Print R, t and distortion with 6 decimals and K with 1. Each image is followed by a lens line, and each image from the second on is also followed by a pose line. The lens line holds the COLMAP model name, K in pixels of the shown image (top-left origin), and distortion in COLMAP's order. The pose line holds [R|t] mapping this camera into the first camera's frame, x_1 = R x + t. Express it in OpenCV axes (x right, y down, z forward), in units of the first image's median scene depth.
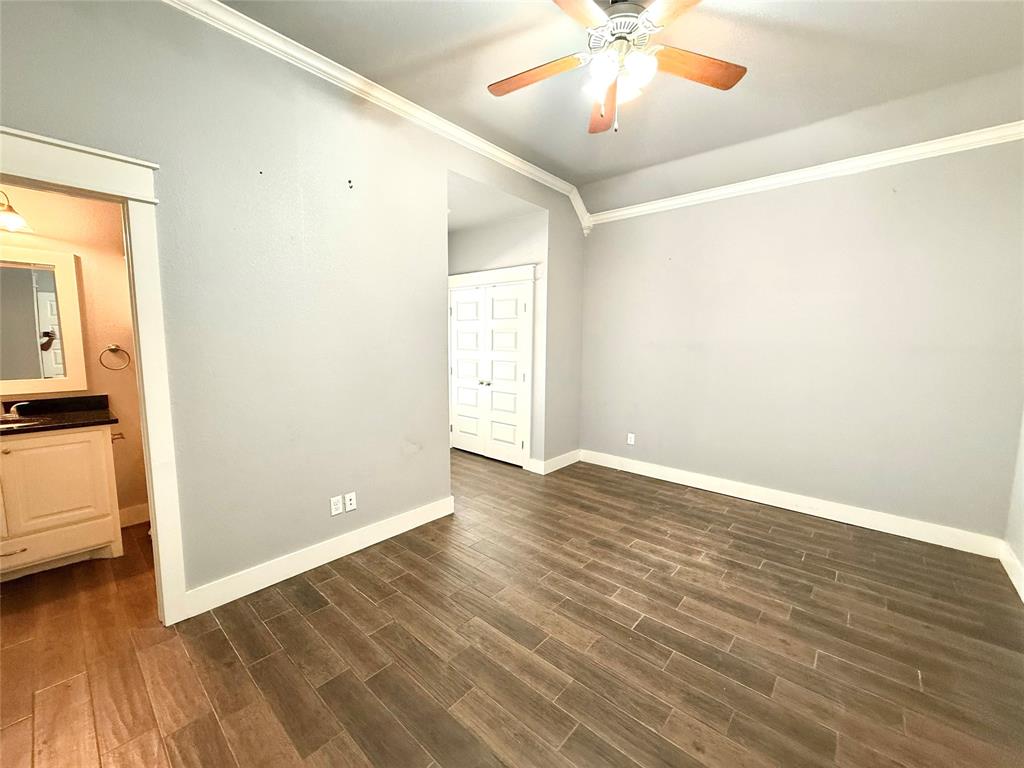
lens RADIAL K [[409.1, 0, 509.3], [0, 409.1, 383.4], [0, 0, 1]] dist [0.002926, 0.000328]
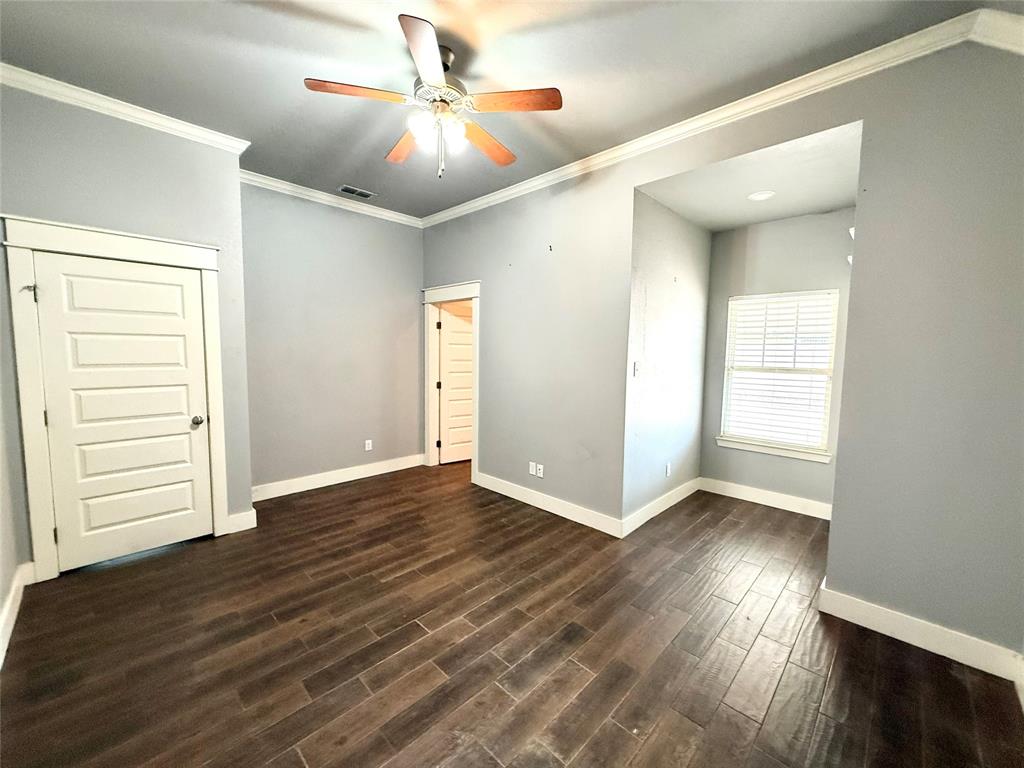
lens RADIAL K [[409.1, 0, 509.3], [0, 409.1, 383.4], [0, 0, 1]] dist [0.002926, 0.000328]
pose [[-0.053286, 0.072994, -0.995908, 1.332802], [-0.123816, 0.989146, 0.079123, -0.144763], [0.990873, 0.127525, -0.043670, 1.216681]]
